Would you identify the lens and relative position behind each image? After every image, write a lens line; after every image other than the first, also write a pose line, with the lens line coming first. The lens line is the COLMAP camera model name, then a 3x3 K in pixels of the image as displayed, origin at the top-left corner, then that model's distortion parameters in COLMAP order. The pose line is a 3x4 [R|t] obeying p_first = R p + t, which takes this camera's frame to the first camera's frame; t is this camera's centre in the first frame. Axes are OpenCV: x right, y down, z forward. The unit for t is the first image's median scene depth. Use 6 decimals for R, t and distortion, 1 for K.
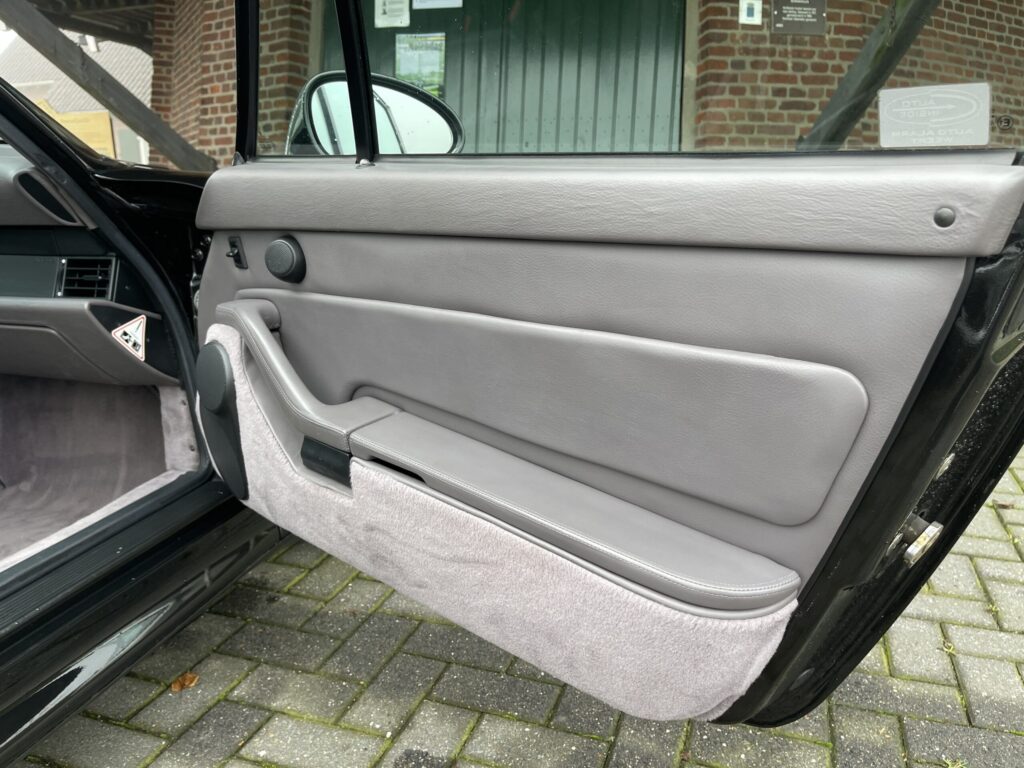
lens RADIAL K [[774.5, 0, 516.6], [0, 774.5, 396.2], [0, 0, 1]] dist [0.077238, -0.102556]
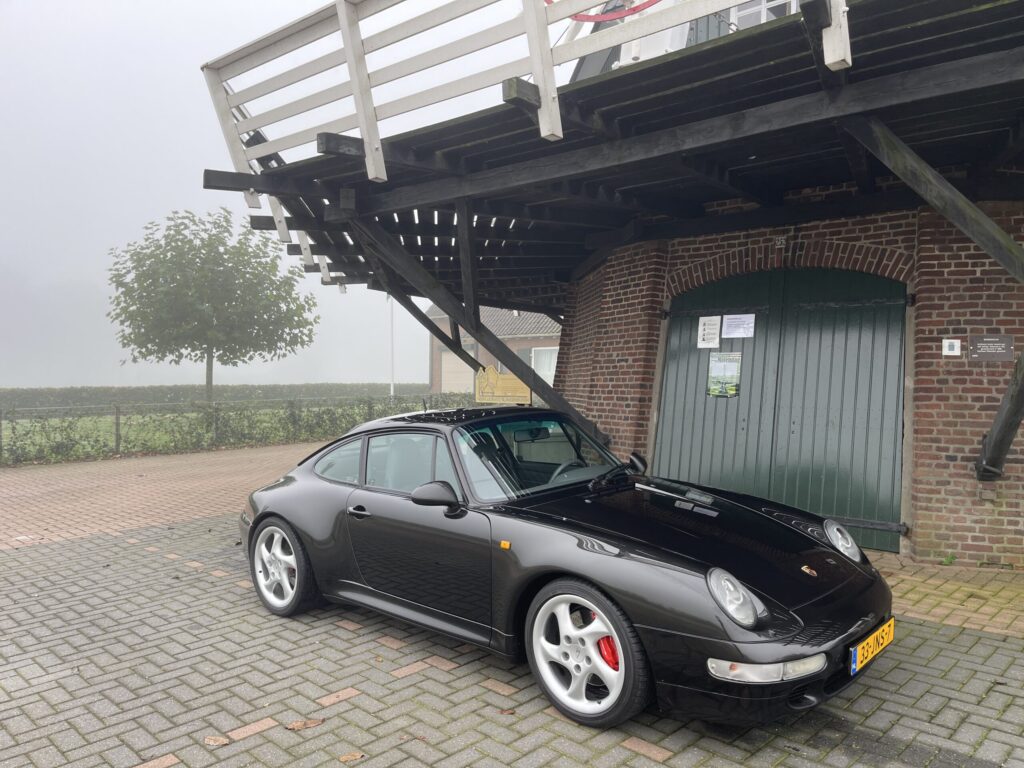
lens RADIAL K [[774.5, 0, 509.0], [0, 774.5, 394.2], [0, 0, 1]] dist [0.077238, -0.102556]
pose [[0.902404, 0.012512, -0.430709, 0.163140], [-0.111178, 0.972493, -0.204685, -0.006957], [0.416301, 0.232594, 0.878973, -0.557100]]
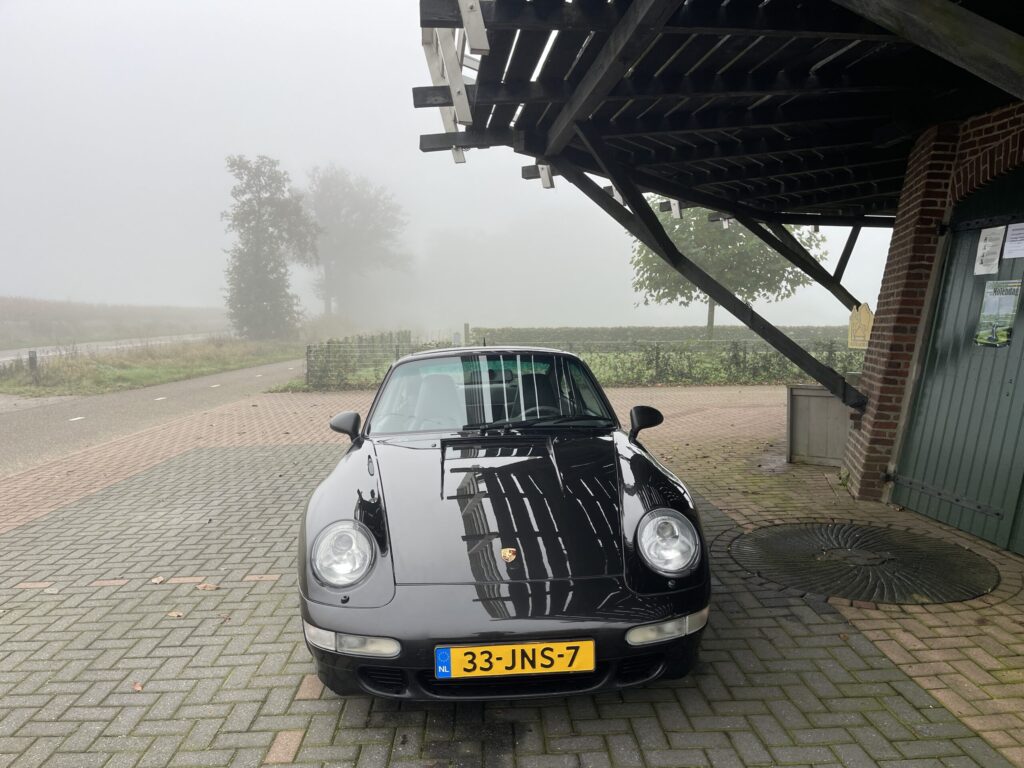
lens RADIAL K [[774.5, 0, 504.5], [0, 774.5, 393.7], [0, 0, 1]] dist [0.077238, -0.102556]
pose [[0.349490, 0.096181, -0.931990, 0.659646], [-0.242009, 0.970229, 0.009375, -0.156290], [0.905145, 0.222274, 0.362362, 0.023663]]
